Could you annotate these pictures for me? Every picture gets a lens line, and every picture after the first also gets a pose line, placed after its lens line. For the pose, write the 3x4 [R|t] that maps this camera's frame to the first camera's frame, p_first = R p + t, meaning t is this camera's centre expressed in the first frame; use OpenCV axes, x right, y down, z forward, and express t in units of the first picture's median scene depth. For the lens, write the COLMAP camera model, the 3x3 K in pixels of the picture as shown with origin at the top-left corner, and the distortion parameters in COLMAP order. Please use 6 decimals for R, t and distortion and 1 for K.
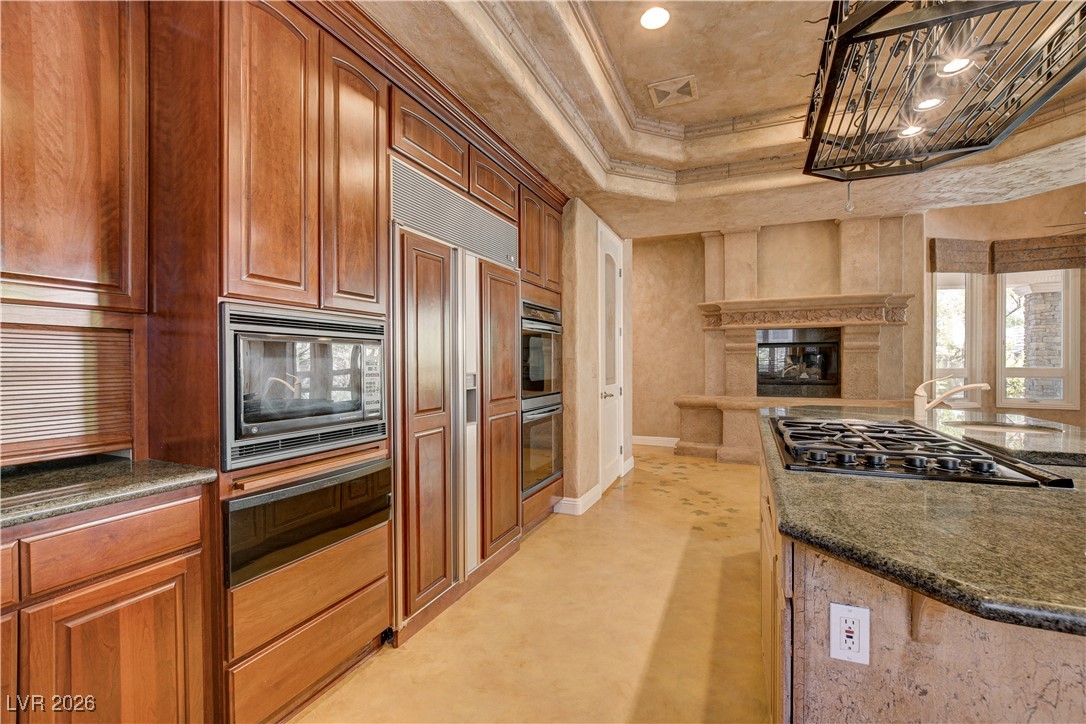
lens RADIAL K [[470.9, 0, 544.9], [0, 470.9, 364.5], [0, 0, 1]] dist [-0.012012, 0.003068]
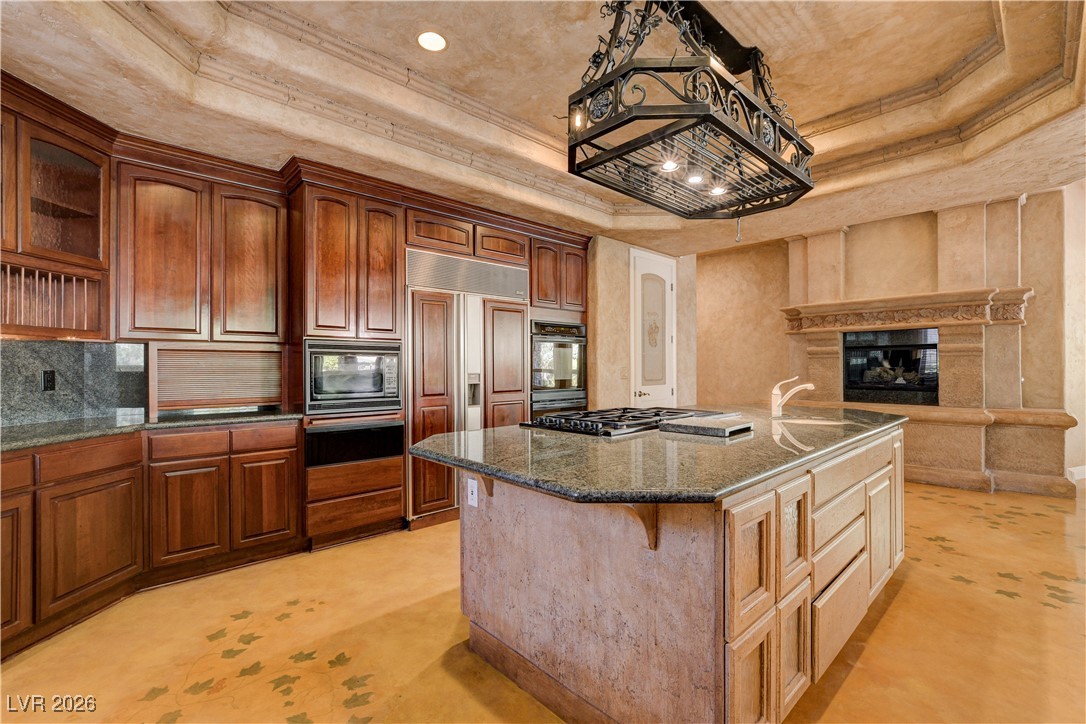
lens RADIAL K [[470.9, 0, 544.9], [0, 470.9, 362.8], [0, 0, 1]] dist [-0.012012, 0.003068]
pose [[0.914752, -0.001601, -0.404013, 0.314094], [-0.003032, 0.999937, -0.010829, 0.000412], [0.404005, 0.011131, 0.914689, -0.145494]]
